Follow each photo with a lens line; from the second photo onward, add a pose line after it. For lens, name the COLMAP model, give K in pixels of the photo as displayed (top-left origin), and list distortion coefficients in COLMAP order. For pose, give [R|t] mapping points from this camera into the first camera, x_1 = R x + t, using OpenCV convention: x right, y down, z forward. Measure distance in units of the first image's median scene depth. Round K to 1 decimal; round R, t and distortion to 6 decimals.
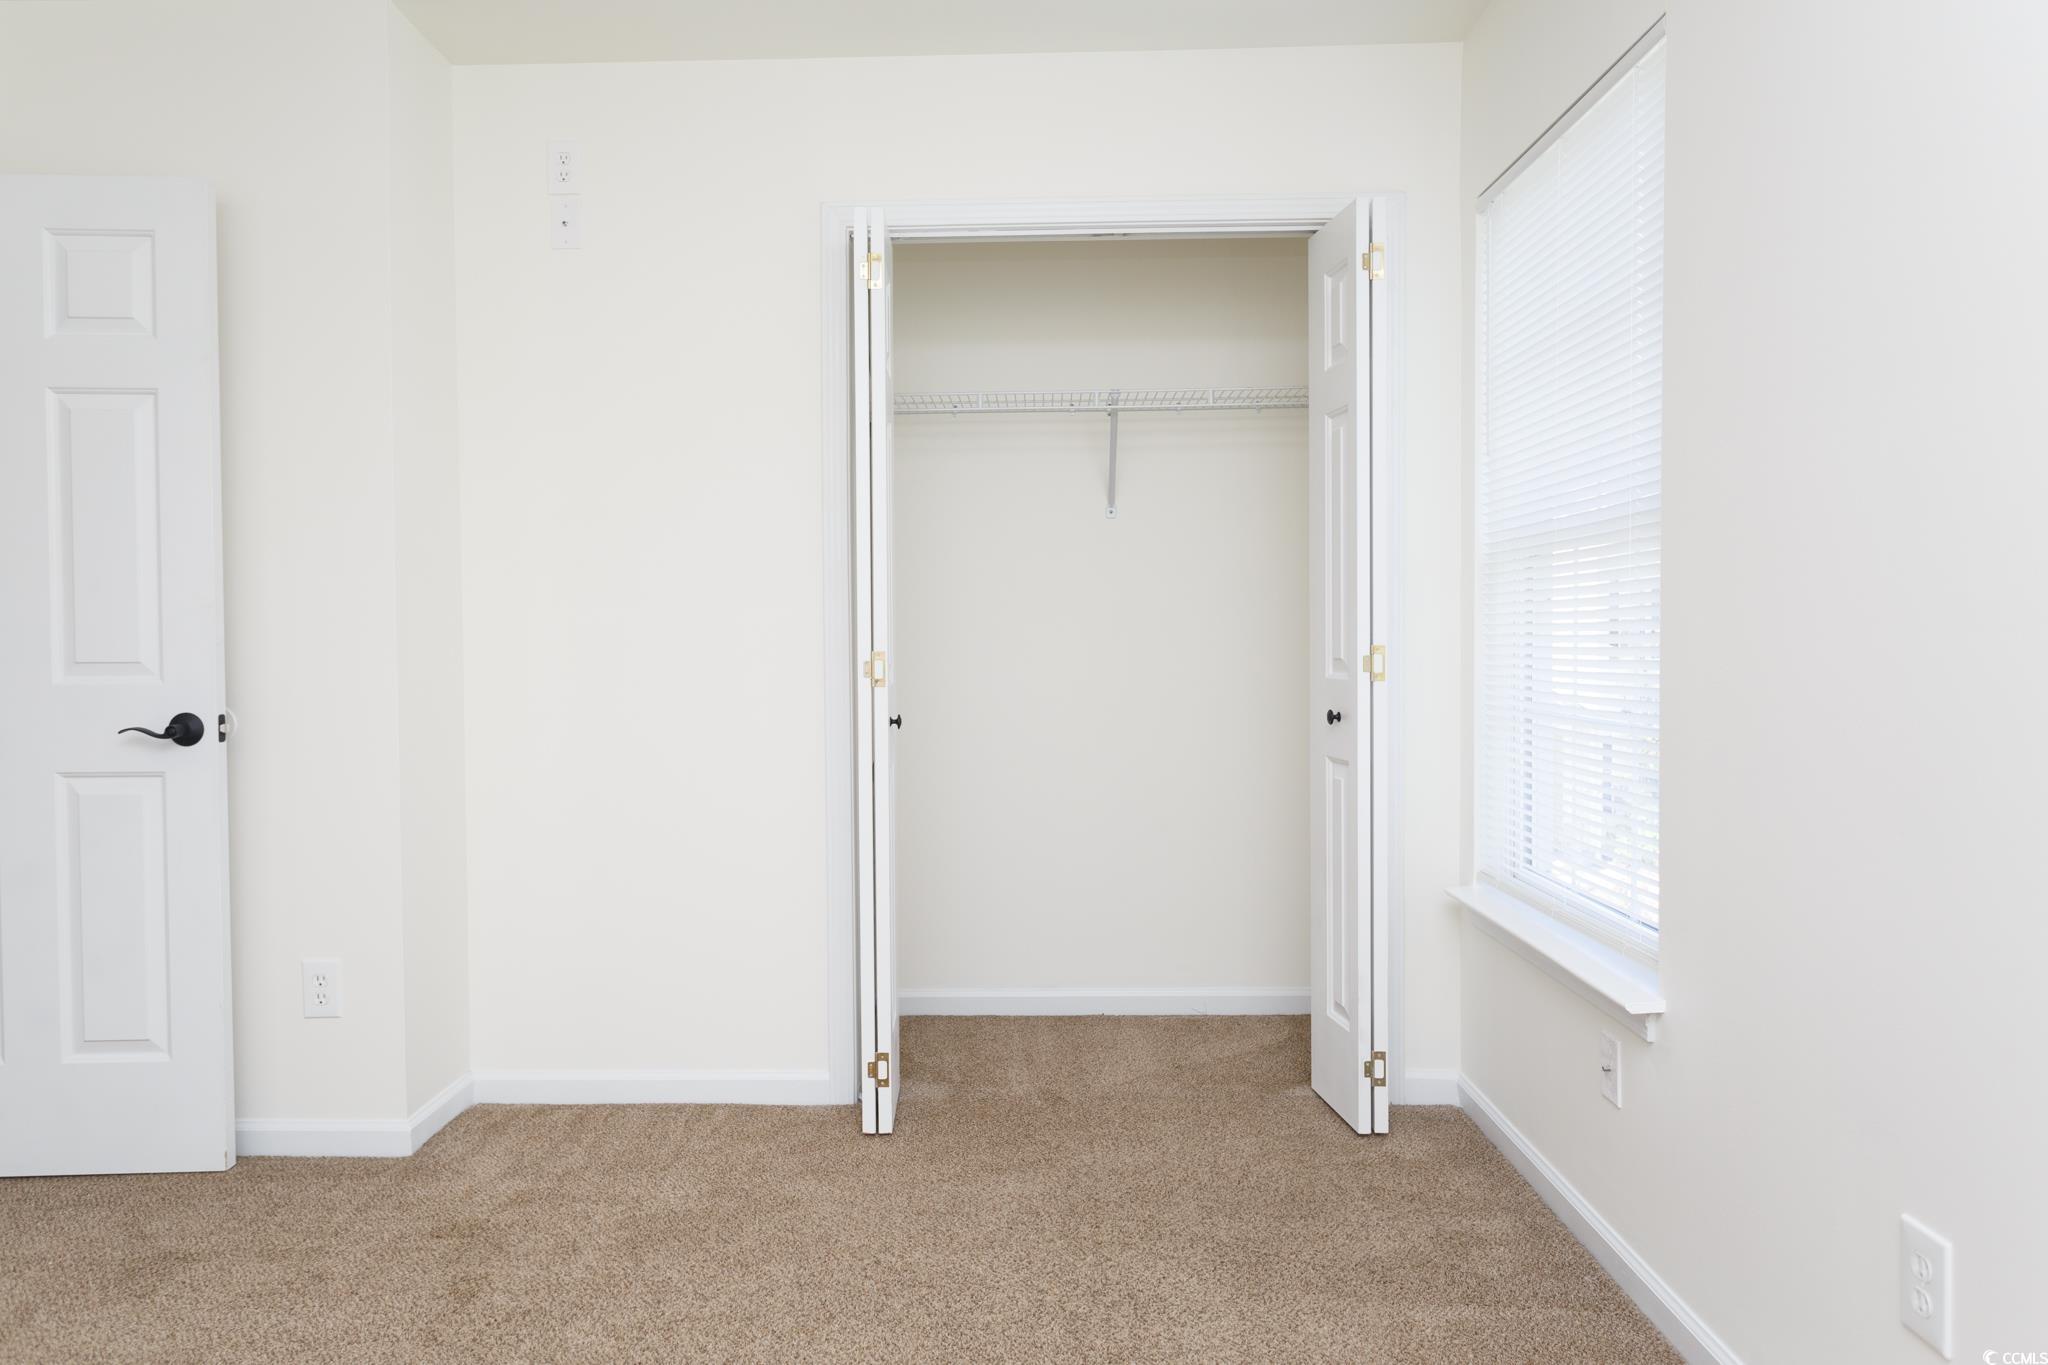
lens RADIAL K [[1390.3, 0, 1024.0], [0, 1390.3, 682.5], [0, 0, 1]] dist [0.000770, 0.000394]
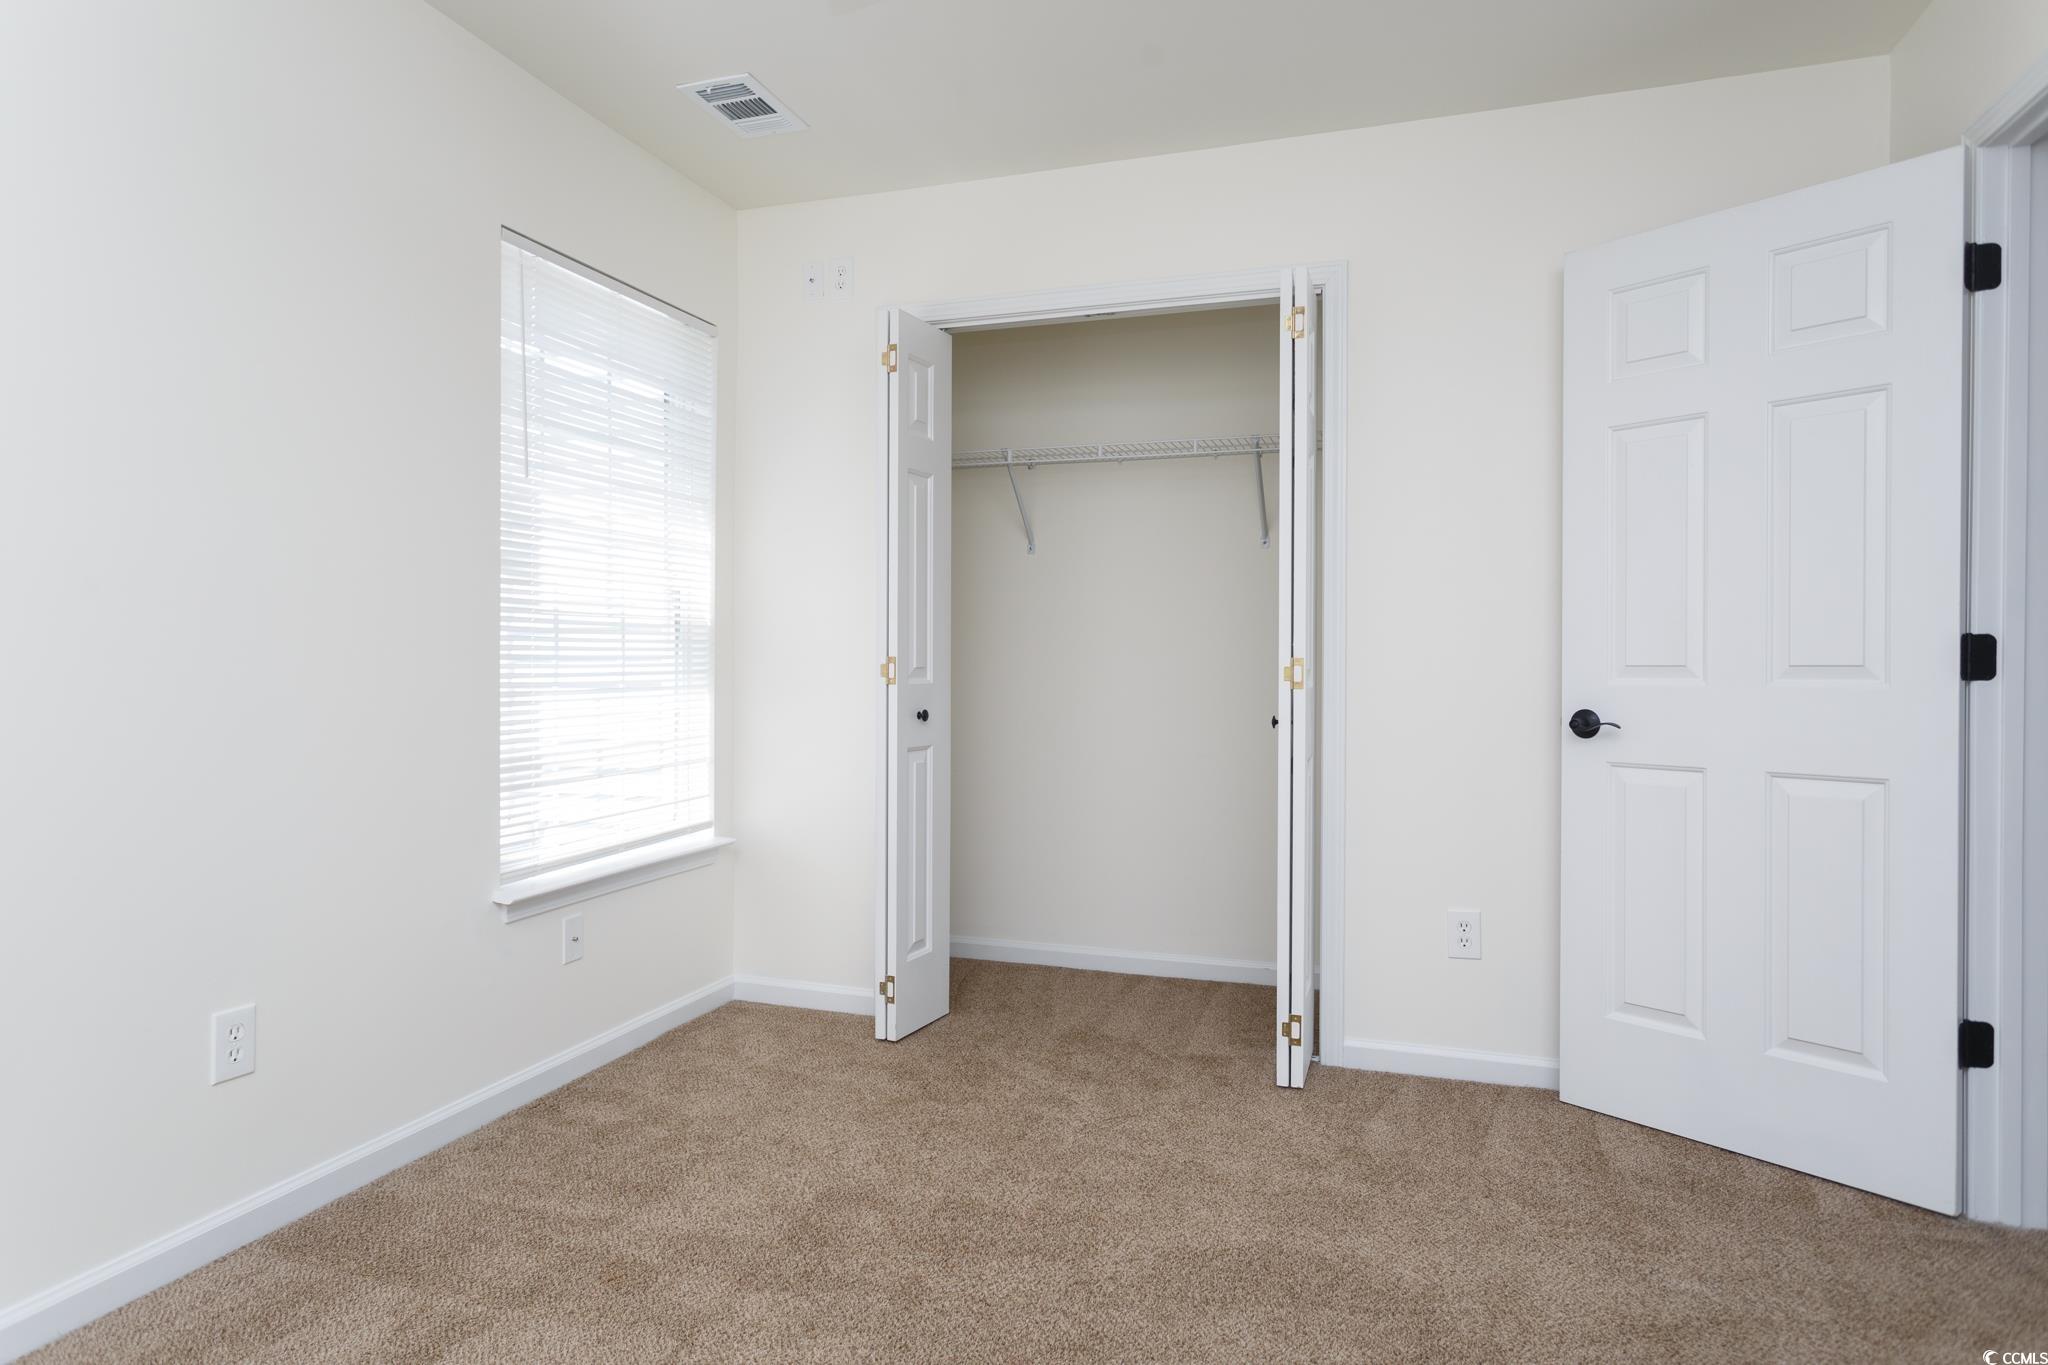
lens RADIAL K [[1198.3, 0, 1024.0], [0, 1198.3, 682.5], [0, 0, 1]] dist [0.001697, 0.000118]
pose [[0.956329, 0.017339, -0.291777, 0.306489], [-0.018373, 0.999831, -0.000803, -0.002521], [0.291714, 0.006129, 0.956486, -0.007510]]
